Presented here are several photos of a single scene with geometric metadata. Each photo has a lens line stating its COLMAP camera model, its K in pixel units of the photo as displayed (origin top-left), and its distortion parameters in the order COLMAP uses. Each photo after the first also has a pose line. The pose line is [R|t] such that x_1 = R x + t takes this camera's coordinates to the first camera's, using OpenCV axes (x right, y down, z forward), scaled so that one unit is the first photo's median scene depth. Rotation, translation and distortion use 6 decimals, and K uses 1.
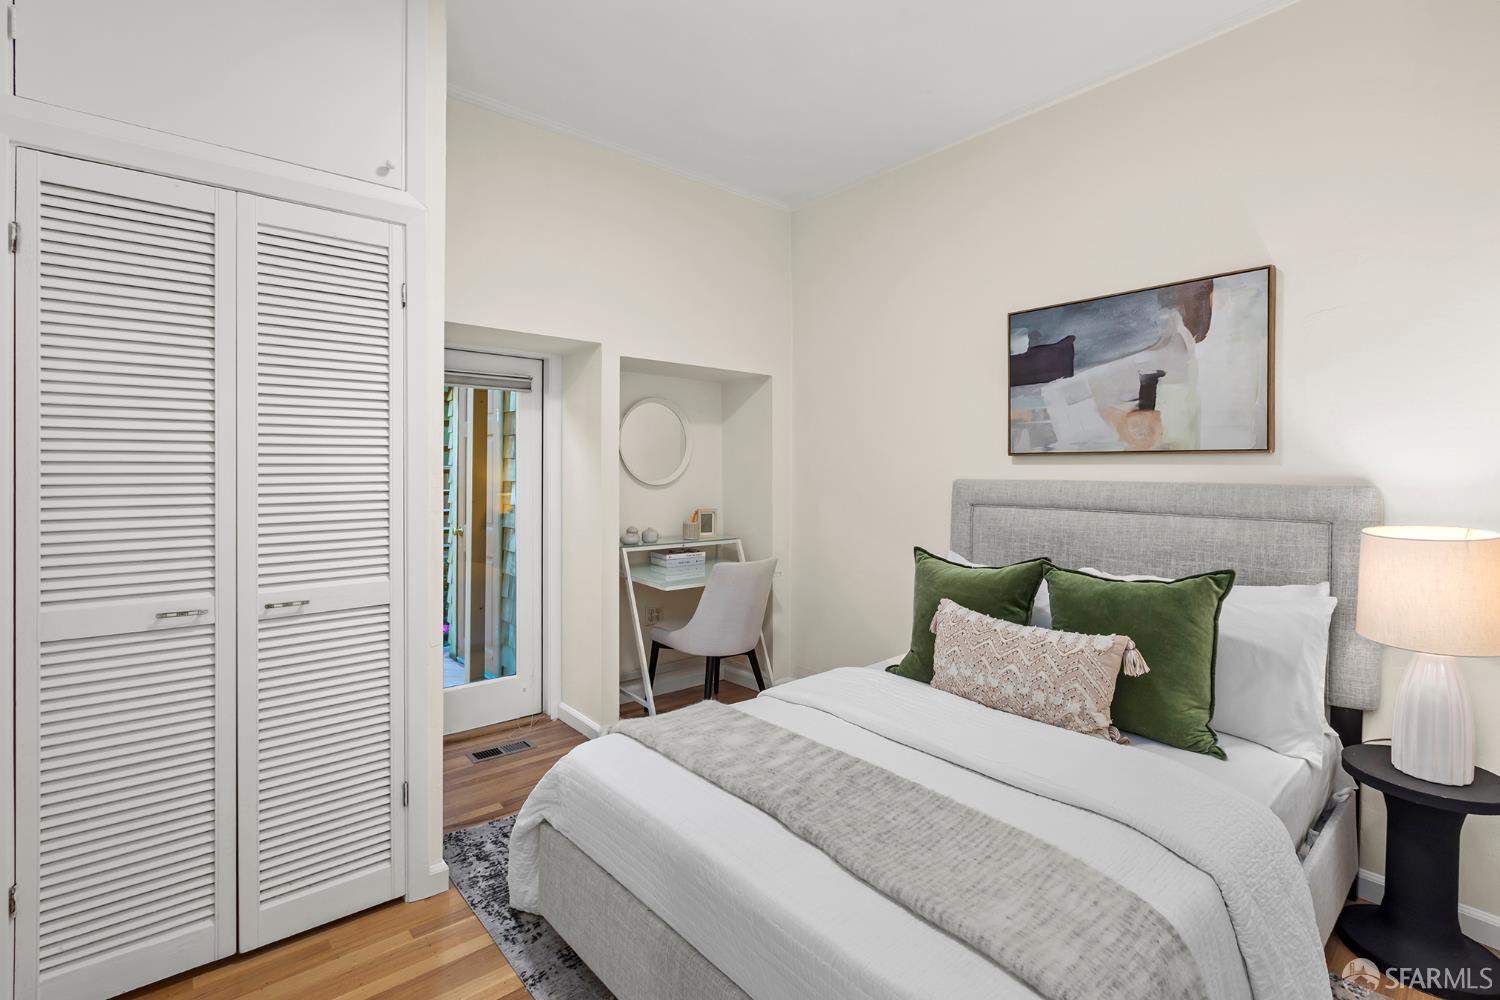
lens RADIAL K [[683.9, 0, 746.8], [0, 683.9, 485.7], [0, 0, 1]] dist [0.002916, -0.000588]
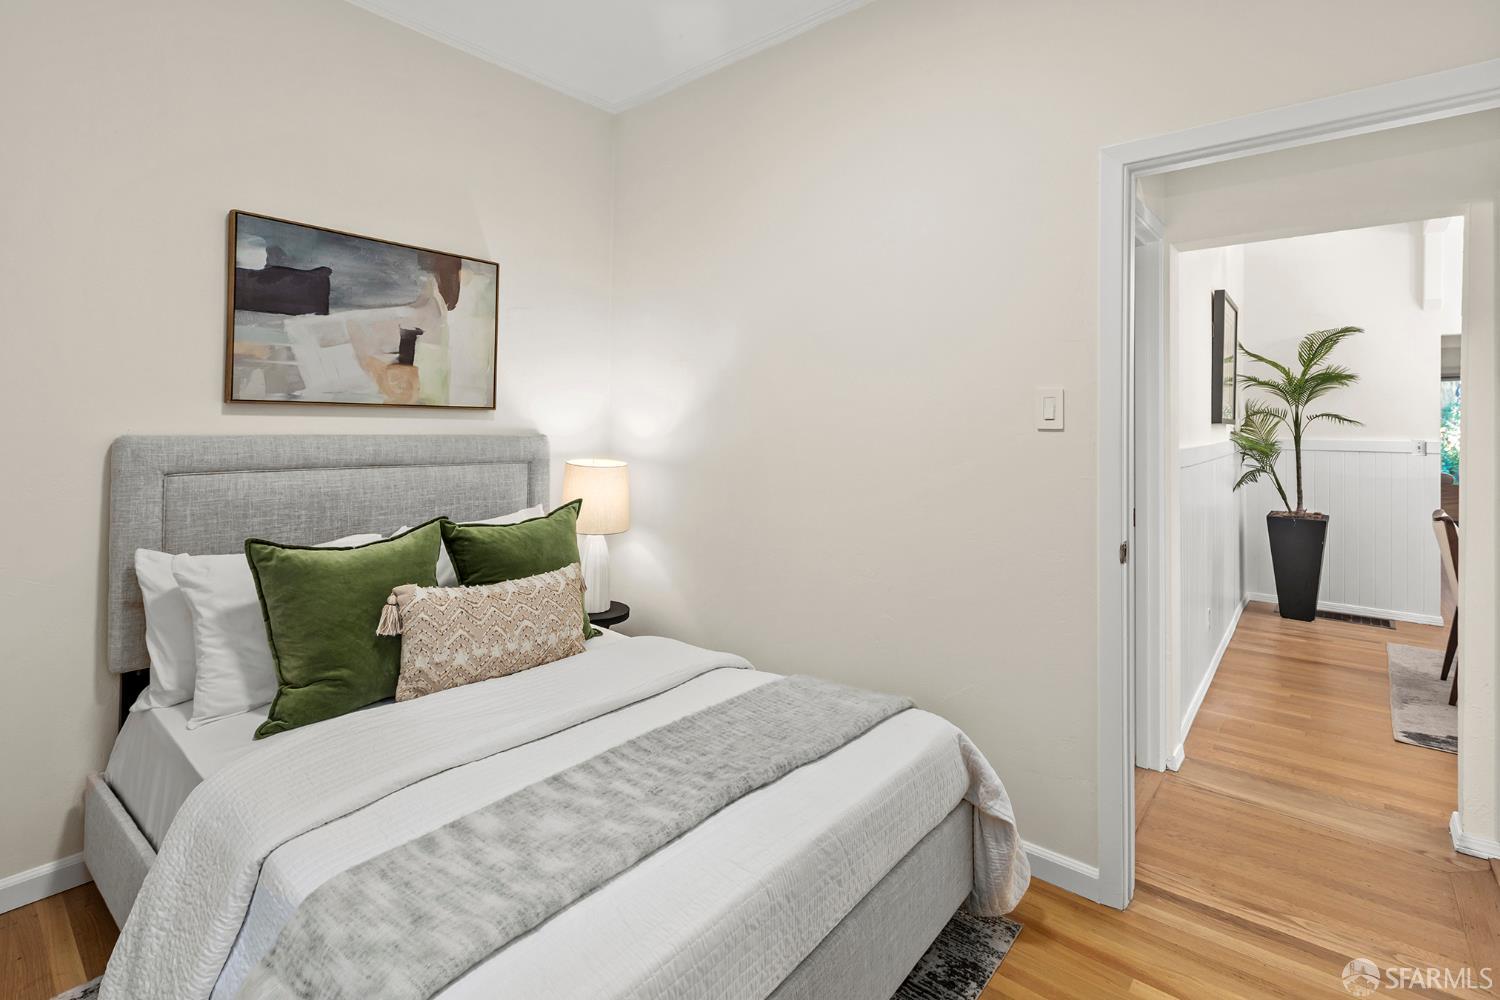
lens RADIAL K [[683.9, 0, 771.6], [0, 683.9, 427.2], [0, 0, 1]] dist [0.002916, -0.000588]
pose [[-0.177965, -0.004016, 0.984029, -0.515548], [0.013023, 0.999894, 0.006436, -0.016718], [-0.983951, 0.013961, -0.177893, 0.647754]]
